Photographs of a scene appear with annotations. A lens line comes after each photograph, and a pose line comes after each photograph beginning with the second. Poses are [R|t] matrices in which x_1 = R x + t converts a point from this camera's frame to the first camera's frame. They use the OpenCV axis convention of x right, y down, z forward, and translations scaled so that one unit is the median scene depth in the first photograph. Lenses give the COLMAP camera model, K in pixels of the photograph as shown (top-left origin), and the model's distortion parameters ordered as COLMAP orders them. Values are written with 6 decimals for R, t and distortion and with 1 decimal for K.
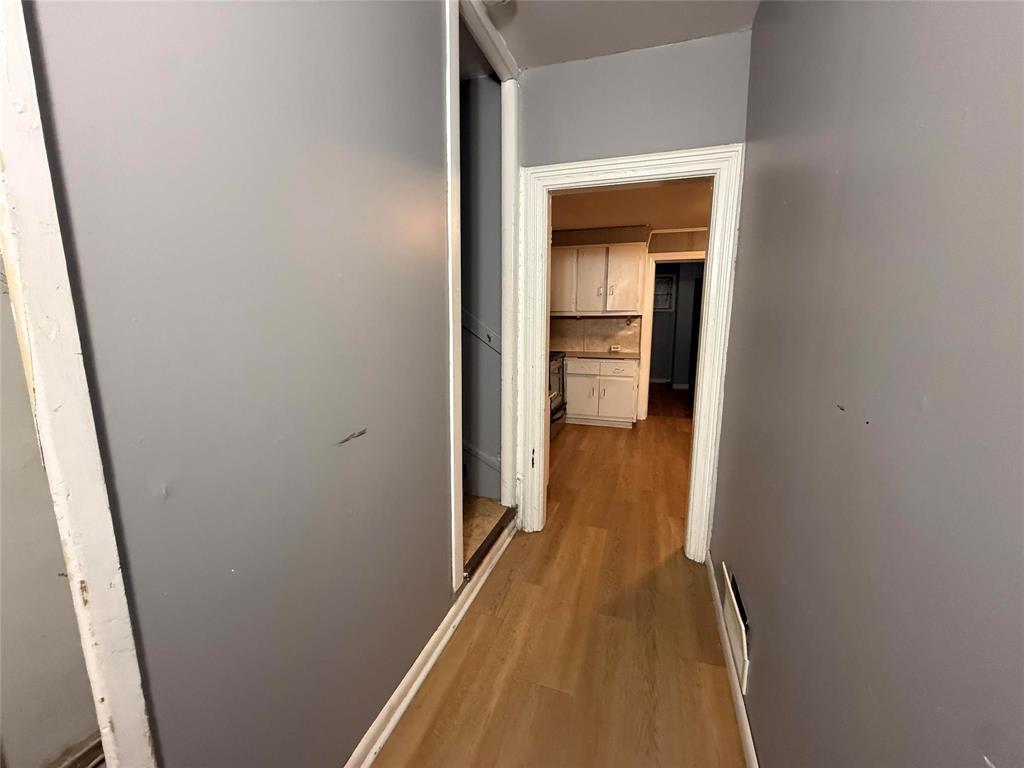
lens RADIAL K [[406.9, 0, 512.7], [0, 406.9, 385.8], [0, 0, 1]] dist [-0.001552, -0.000297]
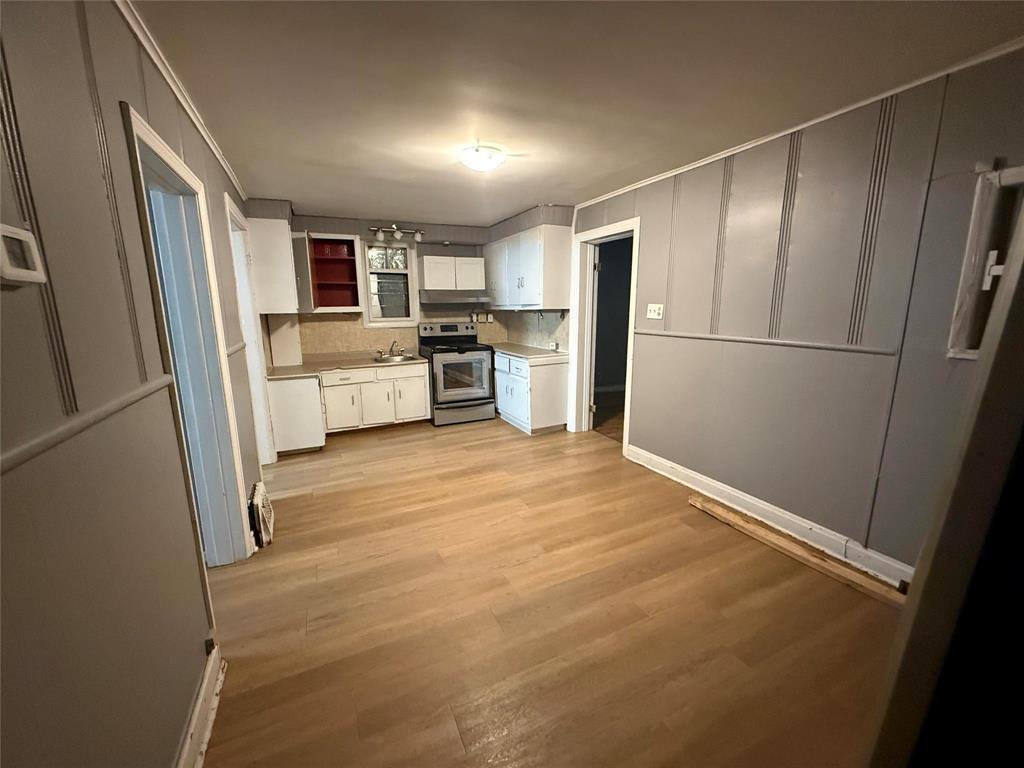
lens RADIAL K [[406.9, 0, 509.4], [0, 406.9, 385.1], [0, 0, 1]] dist [-0.001552, -0.000297]
pose [[0.690503, 0.126209, -0.712234, 0.857373], [-0.115510, 0.991264, 0.063668, -0.055700], [0.714047, 0.038307, 0.699049, 0.330161]]
